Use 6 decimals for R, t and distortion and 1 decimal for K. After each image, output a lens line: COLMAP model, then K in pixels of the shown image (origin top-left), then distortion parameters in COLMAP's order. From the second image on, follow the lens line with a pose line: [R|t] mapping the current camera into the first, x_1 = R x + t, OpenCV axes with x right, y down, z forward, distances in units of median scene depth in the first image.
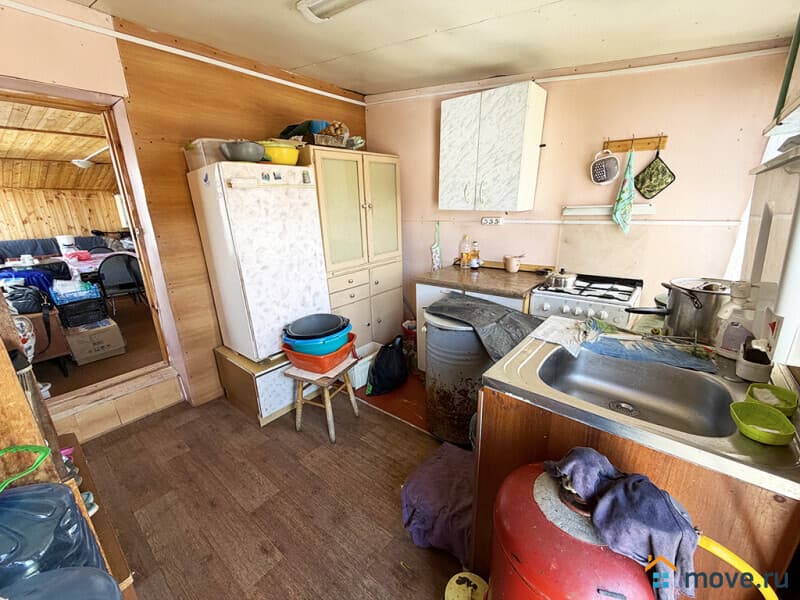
lens RADIAL K [[320.4, 0, 400.0], [0, 320.4, 297.0], [0, 0, 1]] dist [-0.003244, 0.000938]
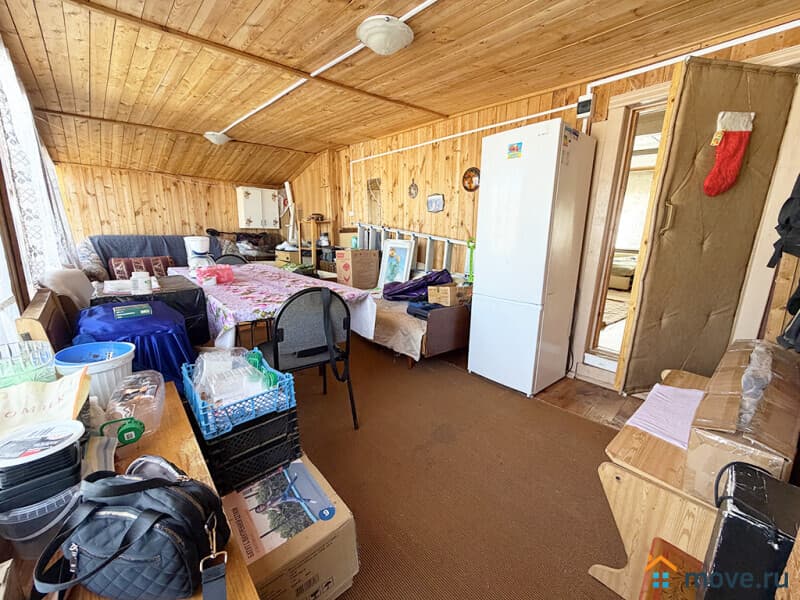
lens RADIAL K [[320.4, 0, 399.3], [0, 320.4, 297.9], [0, 0, 1]] dist [-0.003244, 0.000938]
pose [[0.983611, 0.098921, -0.150745, -0.407238], [-0.105163, 0.993874, -0.033992, -0.069352], [0.146459, 0.049288, 0.987988, 0.332460]]
